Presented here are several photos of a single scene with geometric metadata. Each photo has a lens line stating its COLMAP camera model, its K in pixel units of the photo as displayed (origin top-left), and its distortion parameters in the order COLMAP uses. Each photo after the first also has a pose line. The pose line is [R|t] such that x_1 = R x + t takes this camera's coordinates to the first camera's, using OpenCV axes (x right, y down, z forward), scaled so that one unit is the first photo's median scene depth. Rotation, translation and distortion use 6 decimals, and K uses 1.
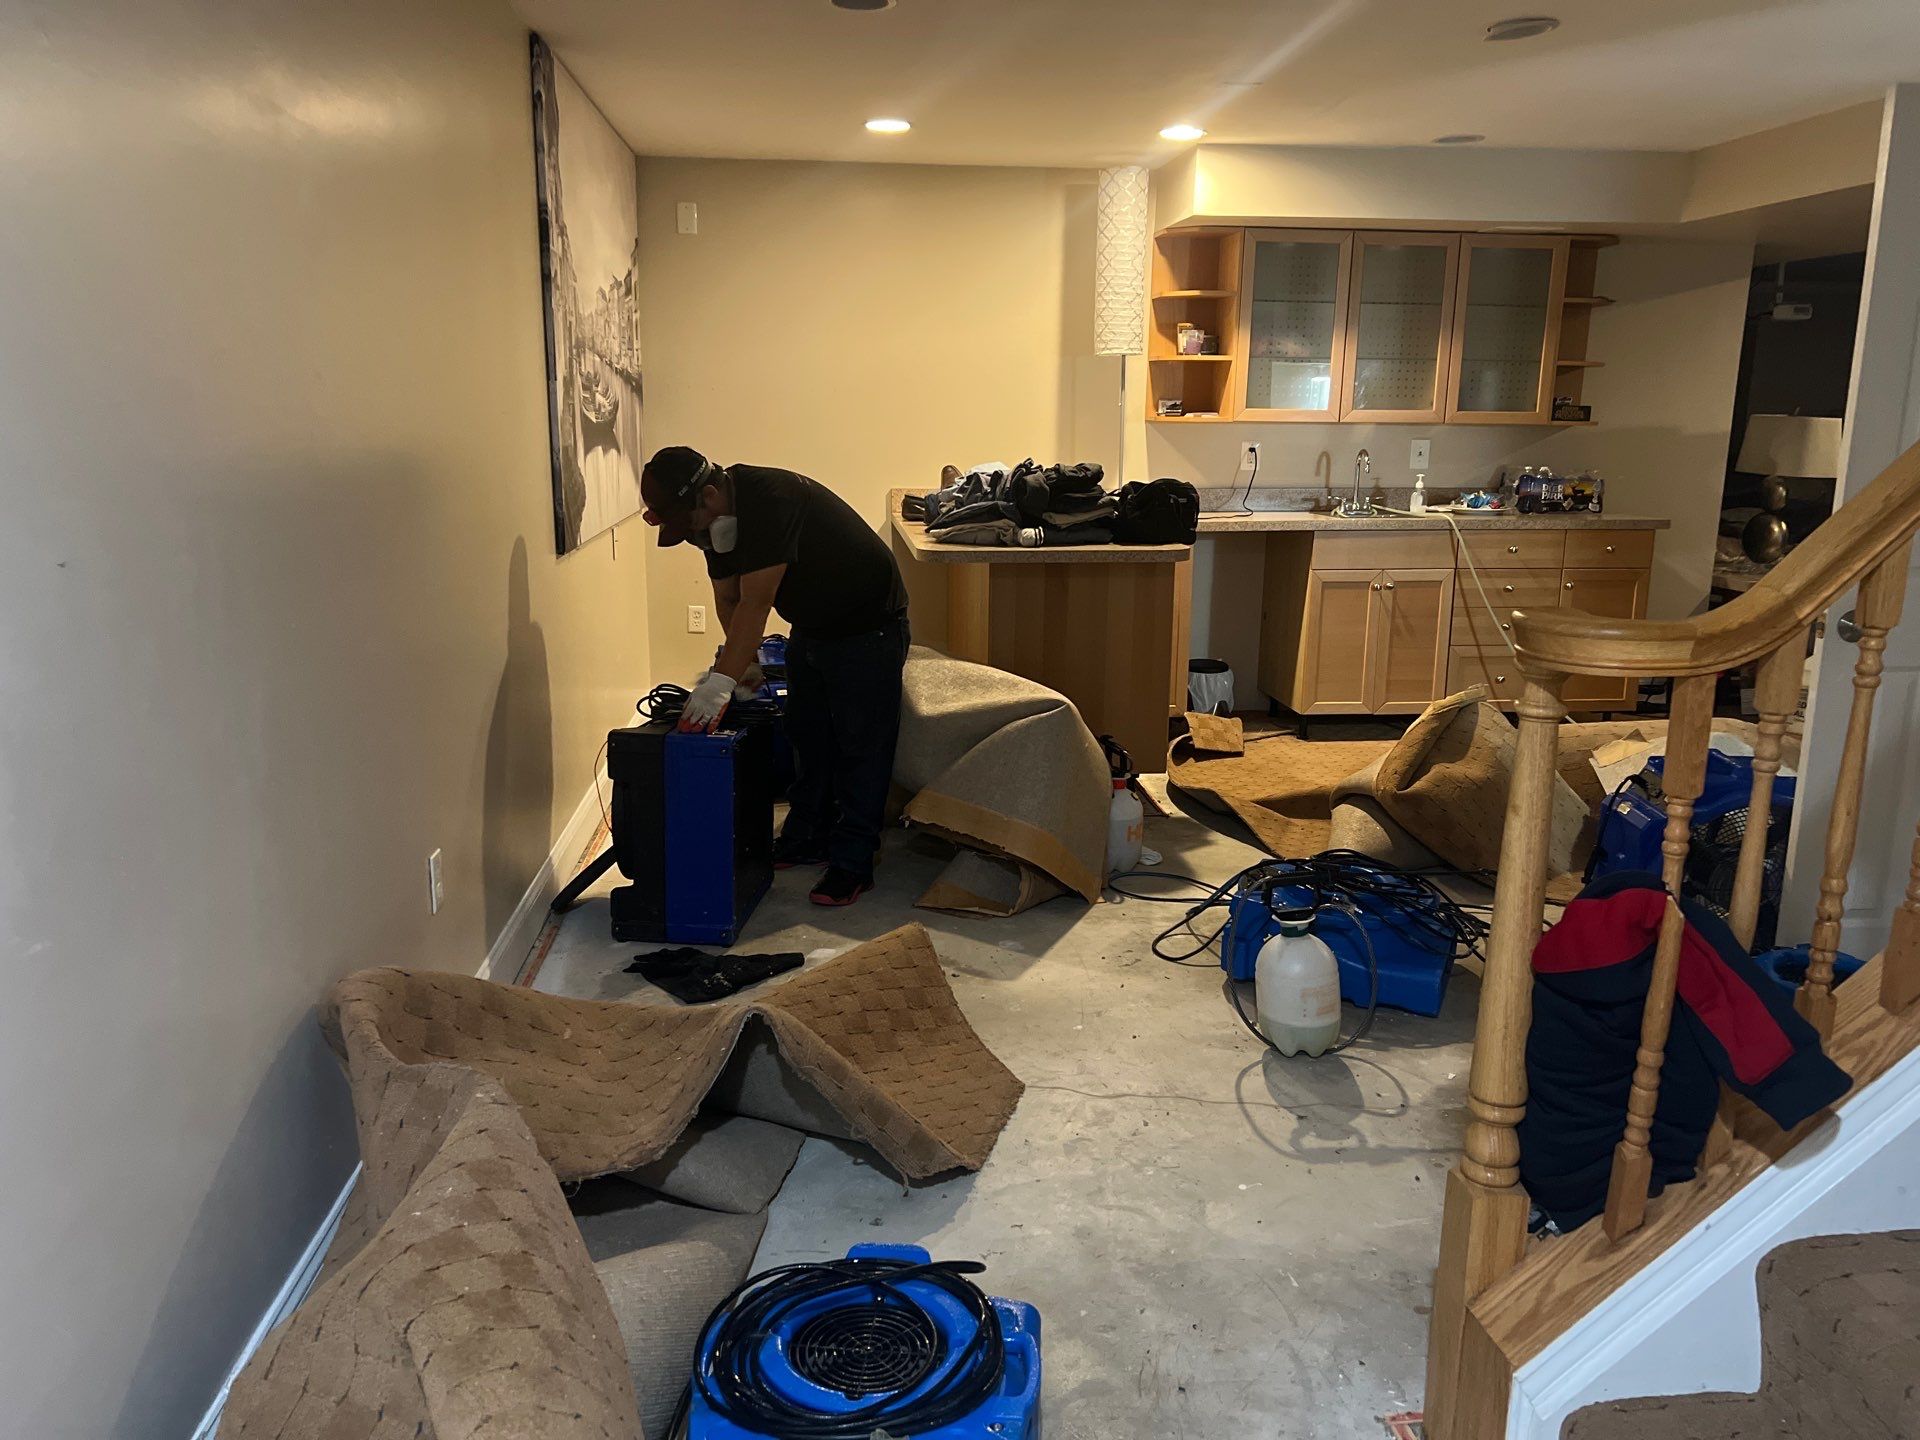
lens RADIAL K [[1486.7, 0, 964.9], [0, 1486.7, 735.2], [0, 0, 1]] dist [0.115562, -0.136852]
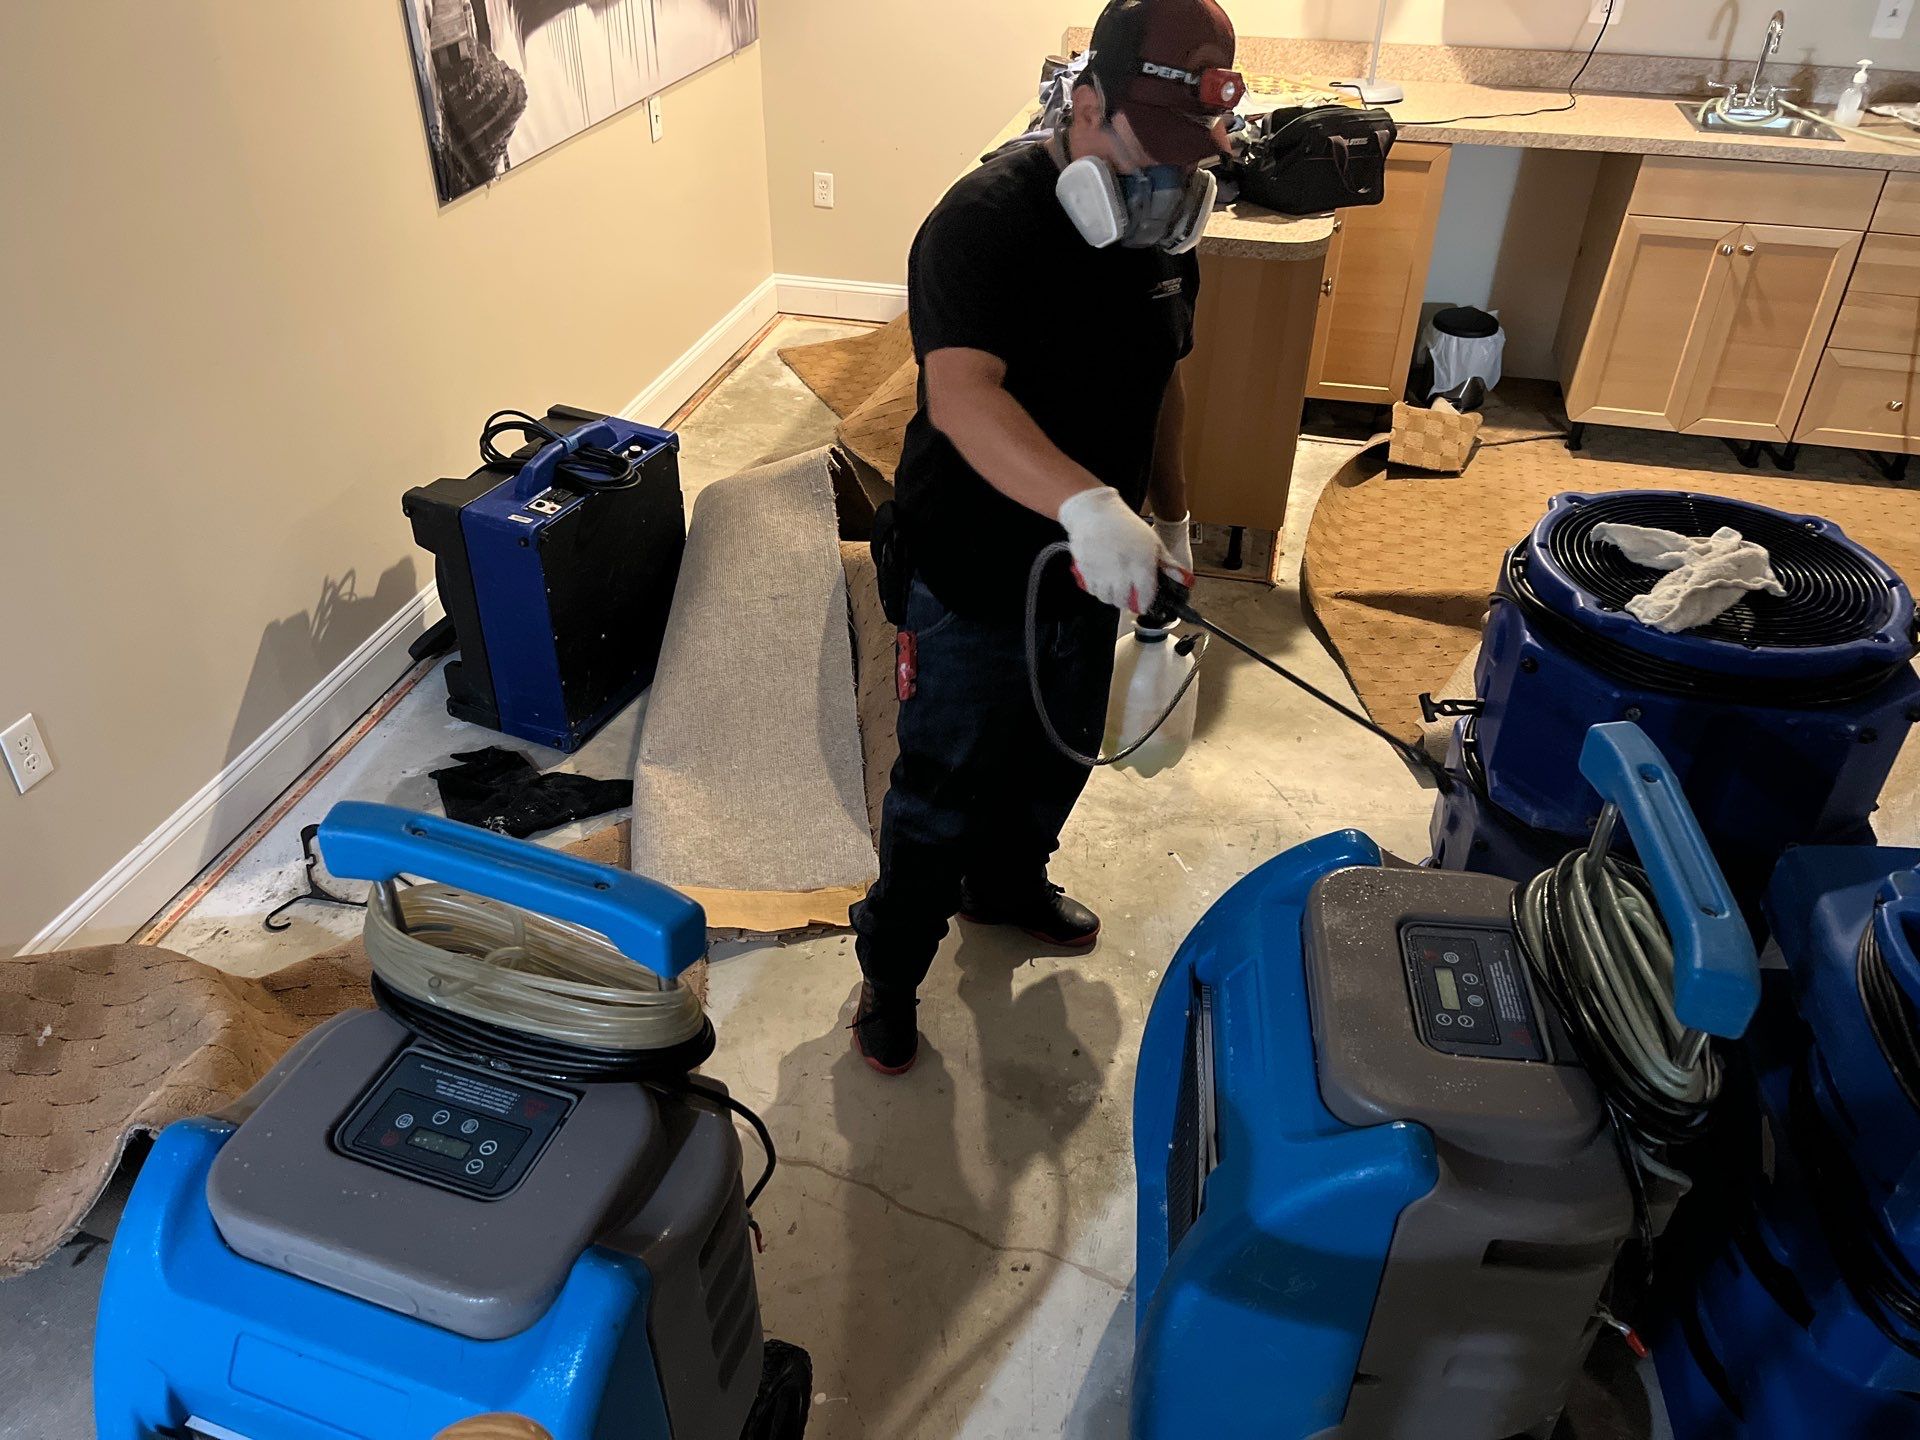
lens RADIAL K [[1486.7, 0, 964.9], [0, 1486.7, 735.2], [0, 0, 1]] dist [0.115562, -0.136852]
pose [[0.943676, 0.194201, -0.267883, 0.190907], [-0.078741, 0.918183, 0.388251, -0.146519], [0.321365, -0.345290, 0.881759, 0.234566]]
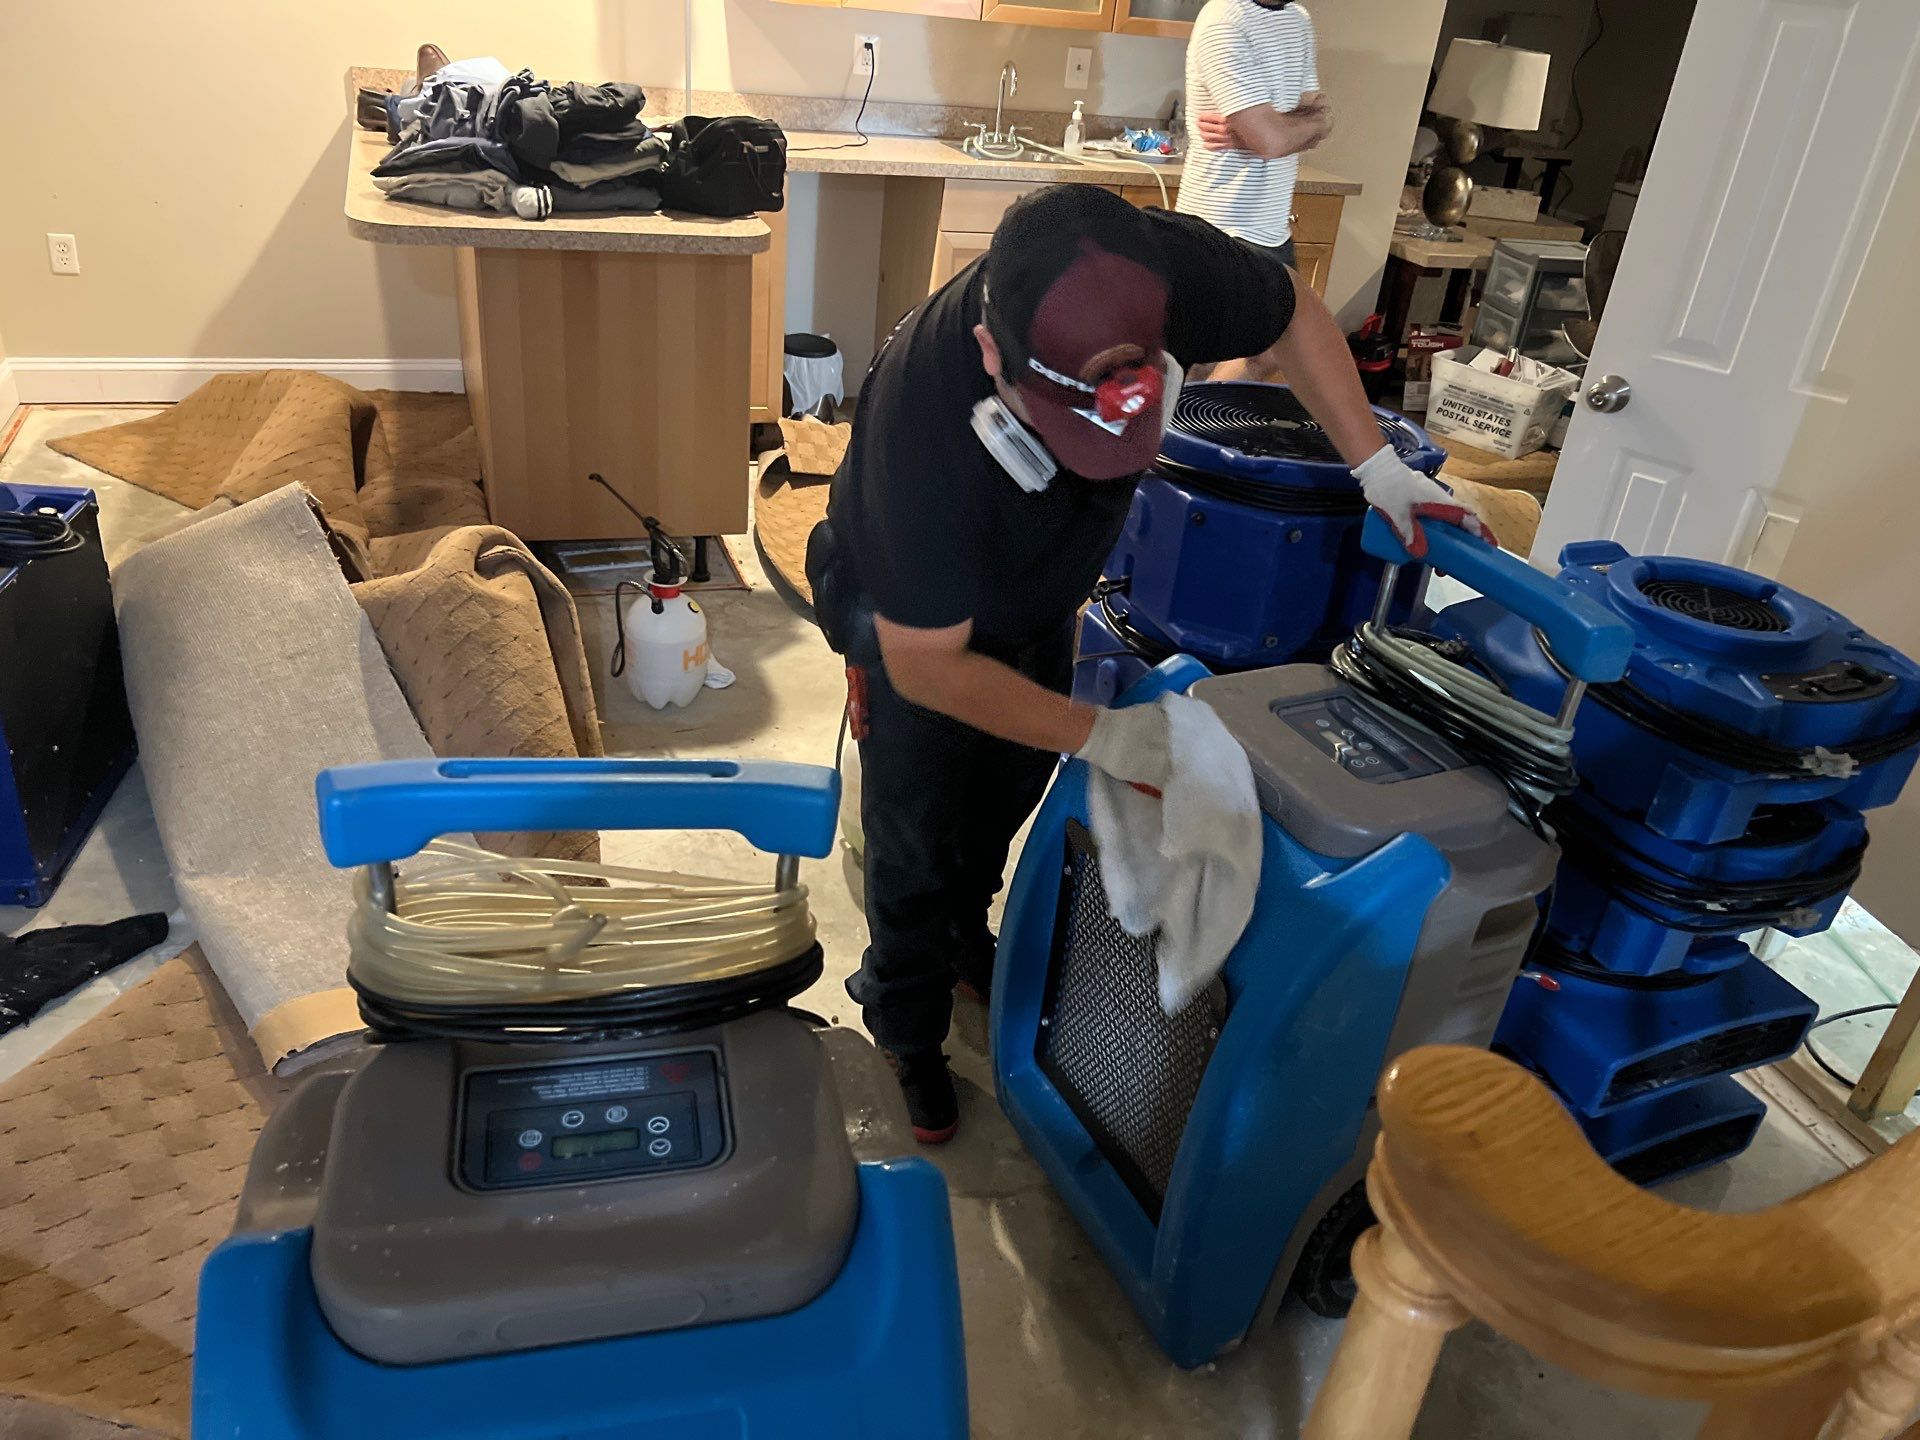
lens RADIAL K [[1506.1, 0, 971.9], [0, 1506.1, 735.5], [0, 0, 1]] dist [0.041231, -0.015000]
pose [[0.969498, -0.039934, 0.241824, 0.052912], [-0.030976, 0.958764, 0.282511, -0.088097], [-0.243133, -0.281384, 0.928283, 0.219148]]
